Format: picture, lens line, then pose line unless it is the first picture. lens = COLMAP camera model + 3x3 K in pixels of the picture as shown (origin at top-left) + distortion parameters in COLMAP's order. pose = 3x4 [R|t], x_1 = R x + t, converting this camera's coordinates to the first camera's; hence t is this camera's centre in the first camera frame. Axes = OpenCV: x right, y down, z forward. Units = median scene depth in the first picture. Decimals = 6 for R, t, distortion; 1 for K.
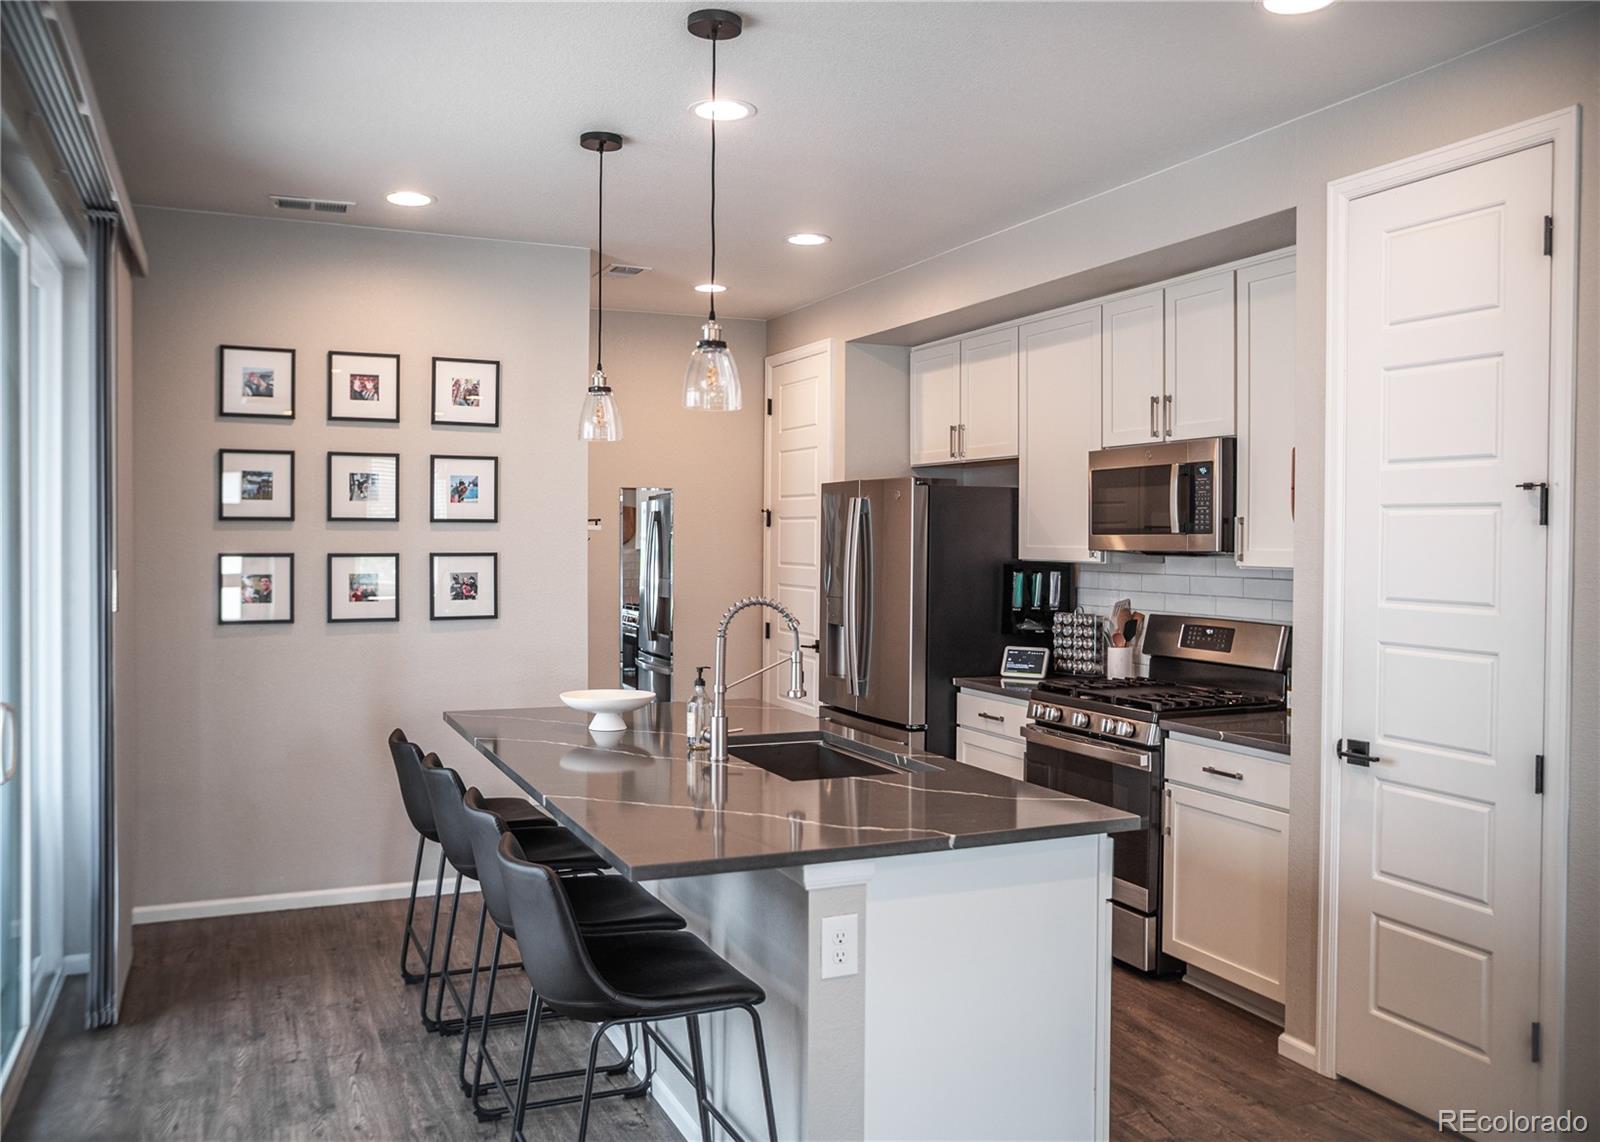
lens RADIAL K [[1347.6, 0, 800.0], [0, 1347.6, 571.0], [0, 0, 1]] dist [-0.007701, 0.005275]
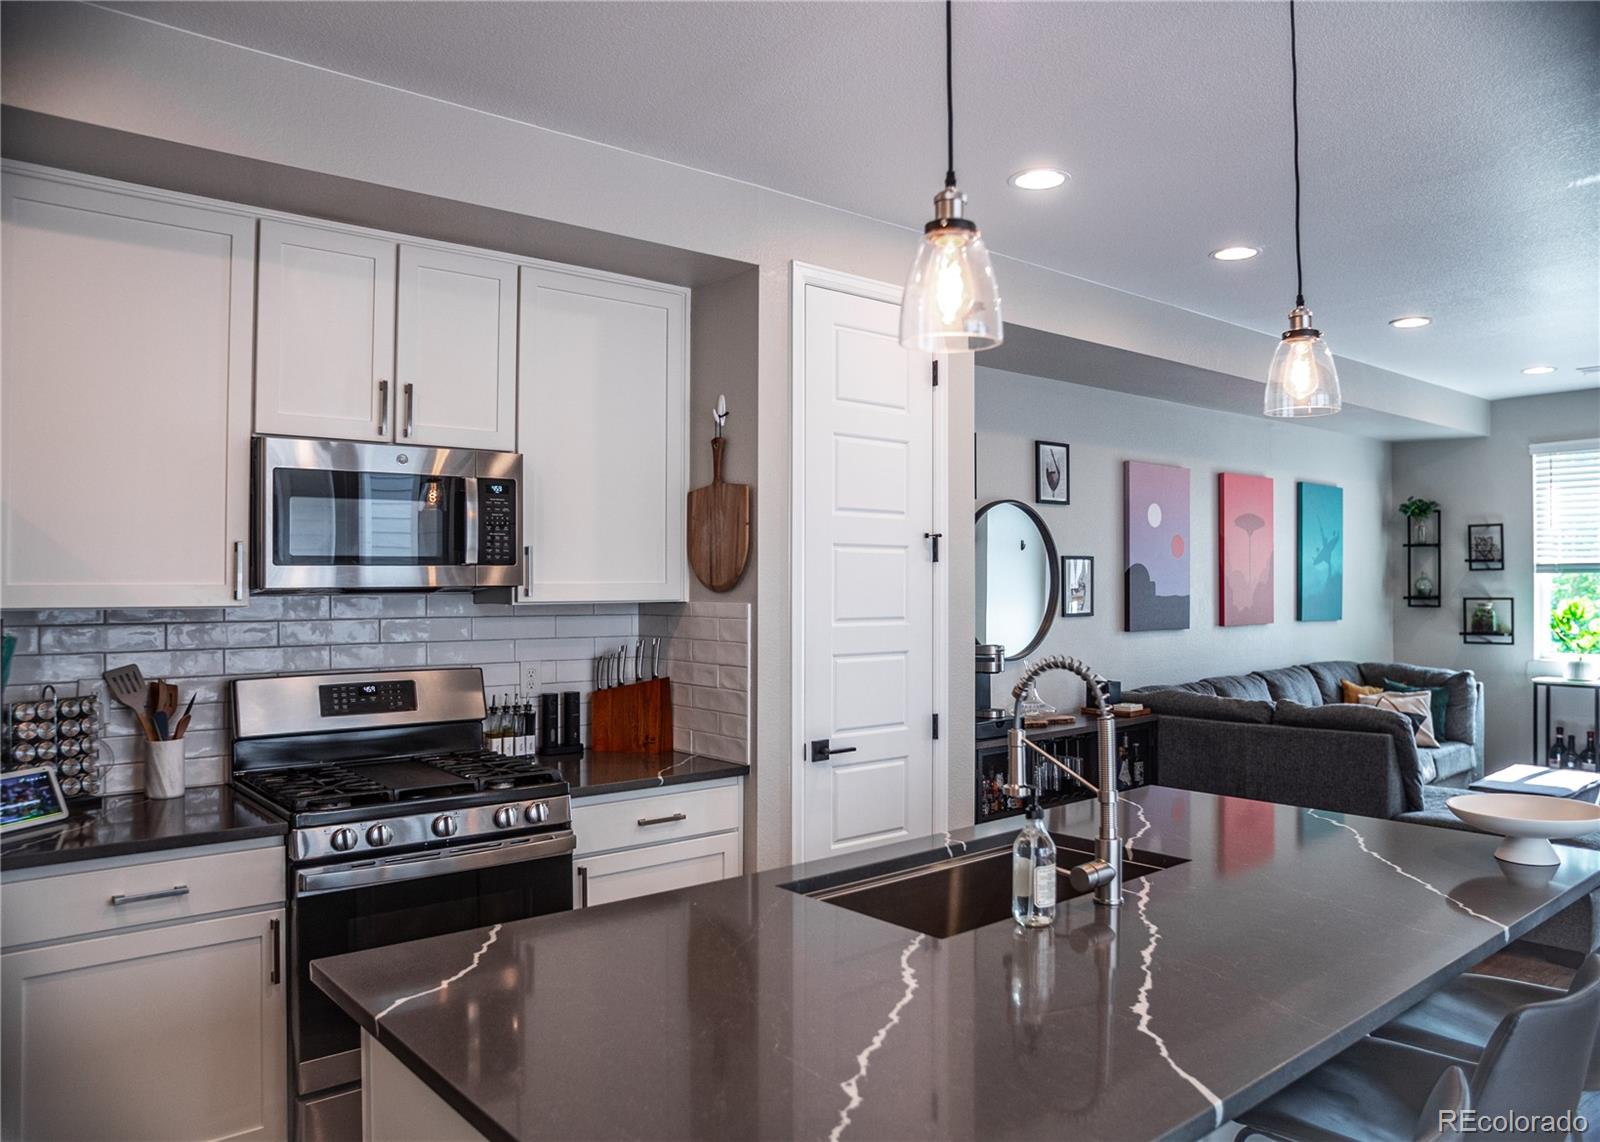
lens RADIAL K [[1151.7, 0, 824.5], [0, 1151.7, 571.7], [0, 0, 1]] dist [-0.119583, 0.088922]
pose [[-0.304702, 0.002675, 0.952444, -0.383506], [0.024992, 0.999674, 0.005188, -0.019494], [-0.952120, 0.025385, -0.304669, 0.901270]]
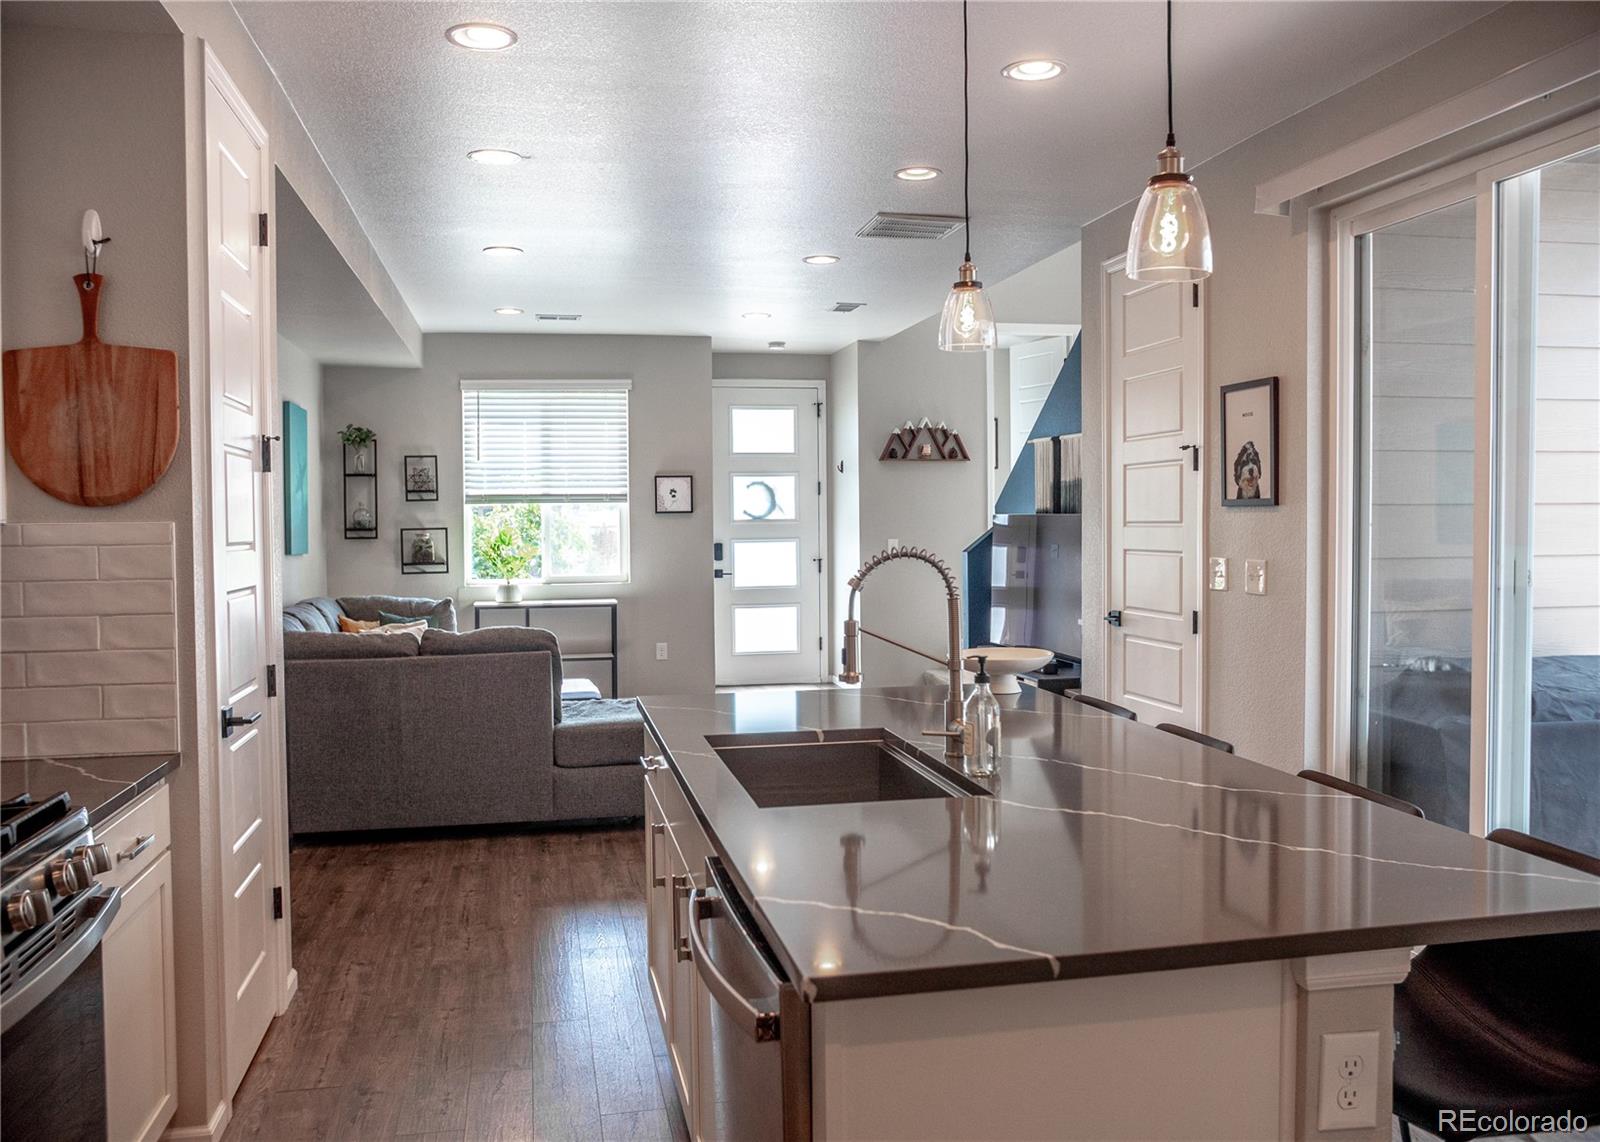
lens RADIAL K [[1277.9, 0, 808.9], [0, 1277.9, 570.0], [0, 0, 1]] dist [-0.037473, 0.004929]
pose [[-0.980612, -0.002896, 0.195939, -0.081187], [0.010838, 0.997559, 0.068985, -0.011681], [-0.195660, 0.069771, -0.978187, 1.201458]]
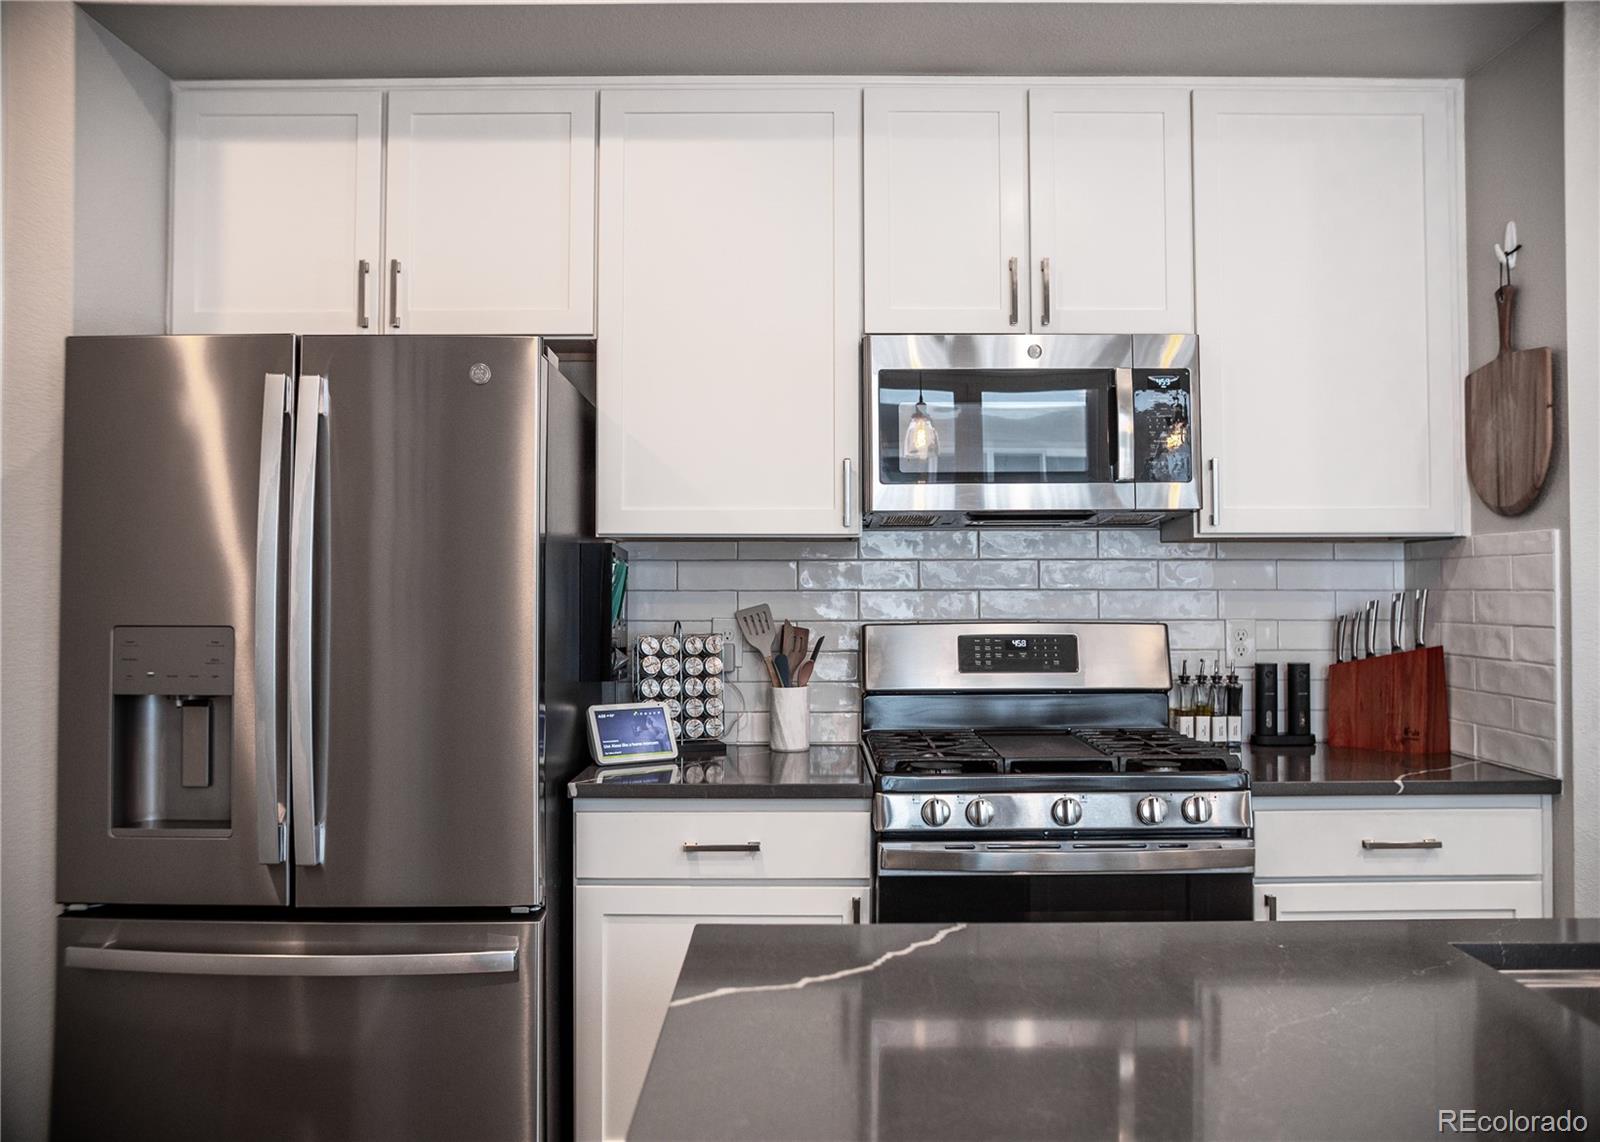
lens RADIAL K [[1277.9, 0, 808.9], [0, 1277.9, 570.0], [0, 0, 1]] dist [-0.037473, 0.004929]
pose [[0.392654, 0.009079, 0.919641, -0.280128], [0.030763, 0.999262, -0.022999, 0.019896], [-0.919172, 0.037321, 0.392085, 0.810608]]
